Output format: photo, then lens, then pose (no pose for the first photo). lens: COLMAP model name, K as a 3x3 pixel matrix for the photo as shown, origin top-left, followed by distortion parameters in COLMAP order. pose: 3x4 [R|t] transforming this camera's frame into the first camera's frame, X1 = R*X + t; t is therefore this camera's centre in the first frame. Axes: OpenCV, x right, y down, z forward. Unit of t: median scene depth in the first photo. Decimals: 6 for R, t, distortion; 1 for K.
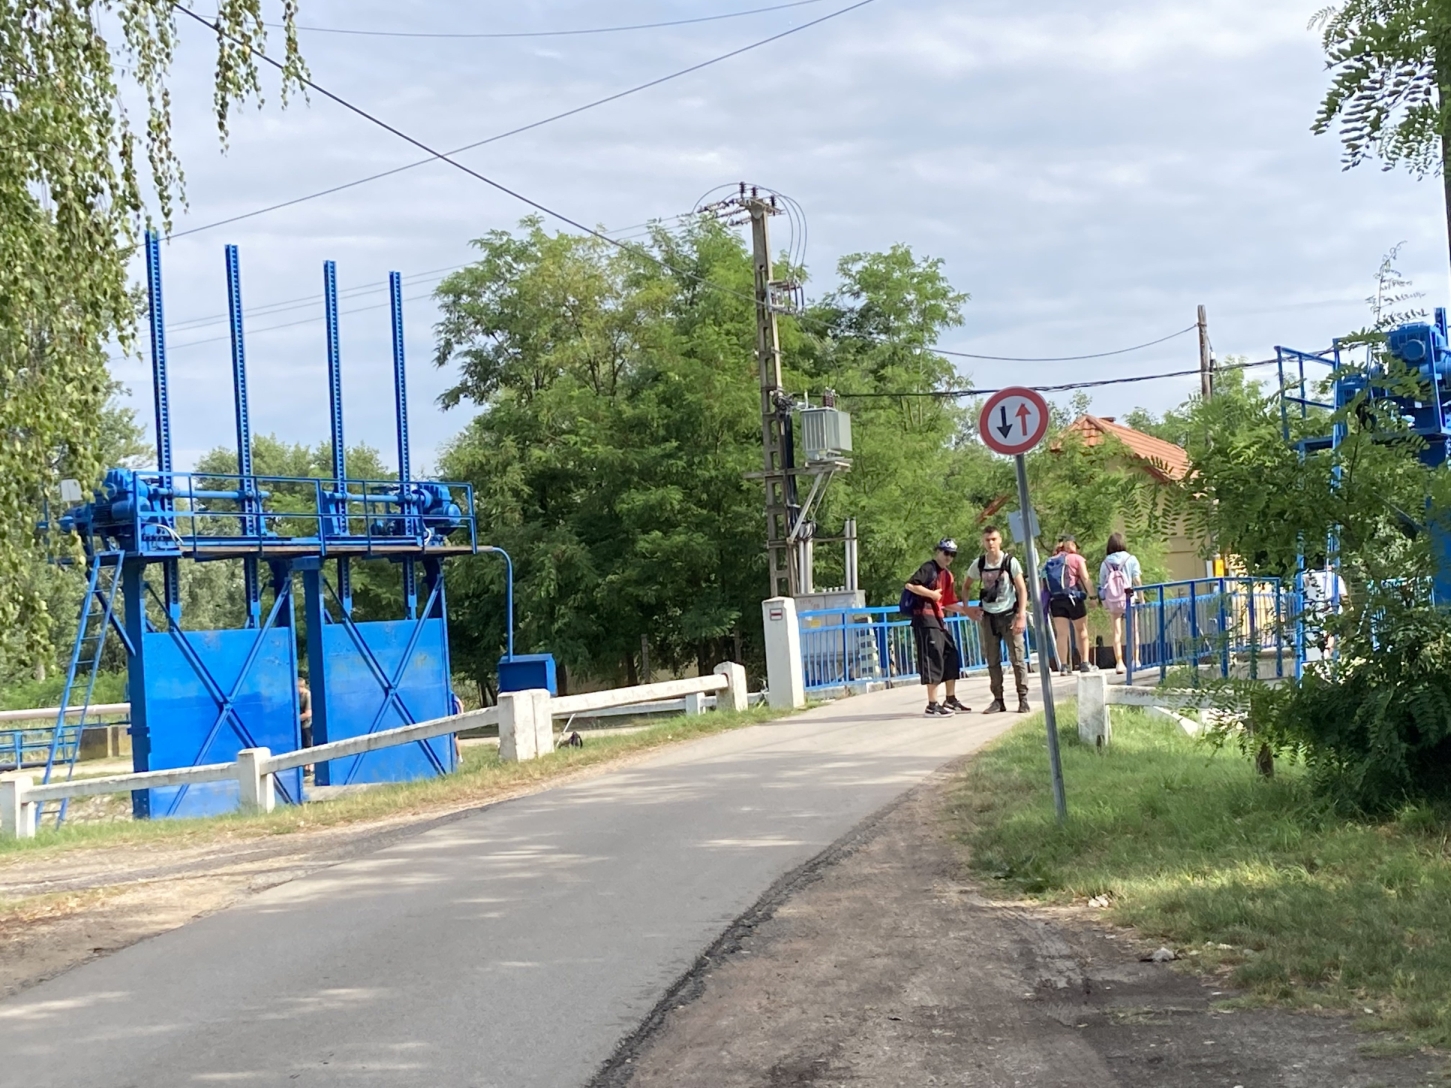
lens RADIAL K [[2616.3, 0, 726.2], [0, 2616.3, 540.7], [0, 0, 1]] dist [-0.058673, 0.000000]
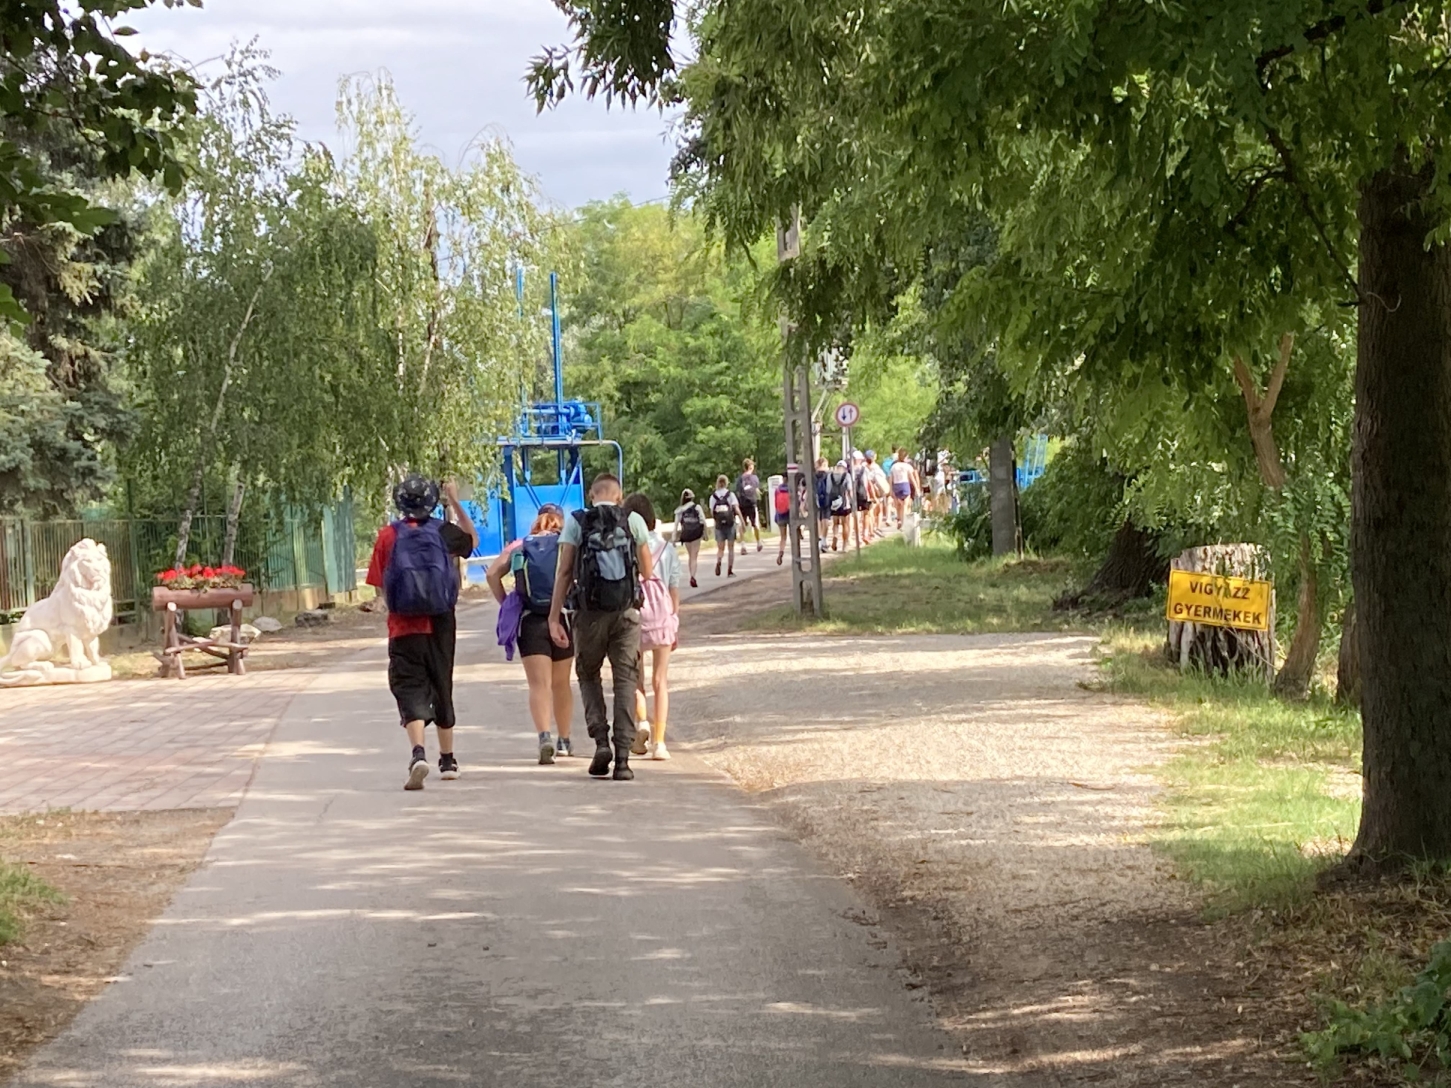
lens RADIAL K [[3130.8, 0, 725.9], [0, 3130.8, 543.4], [0, 0, 1]] dist [-0.087985, 0.000000]
pose [[0.999759, 0.011817, -0.018527, 0.013786], [-0.010956, 0.998886, 0.045898, -0.018461], [0.019048, -0.045684, 0.998774, -0.707872]]
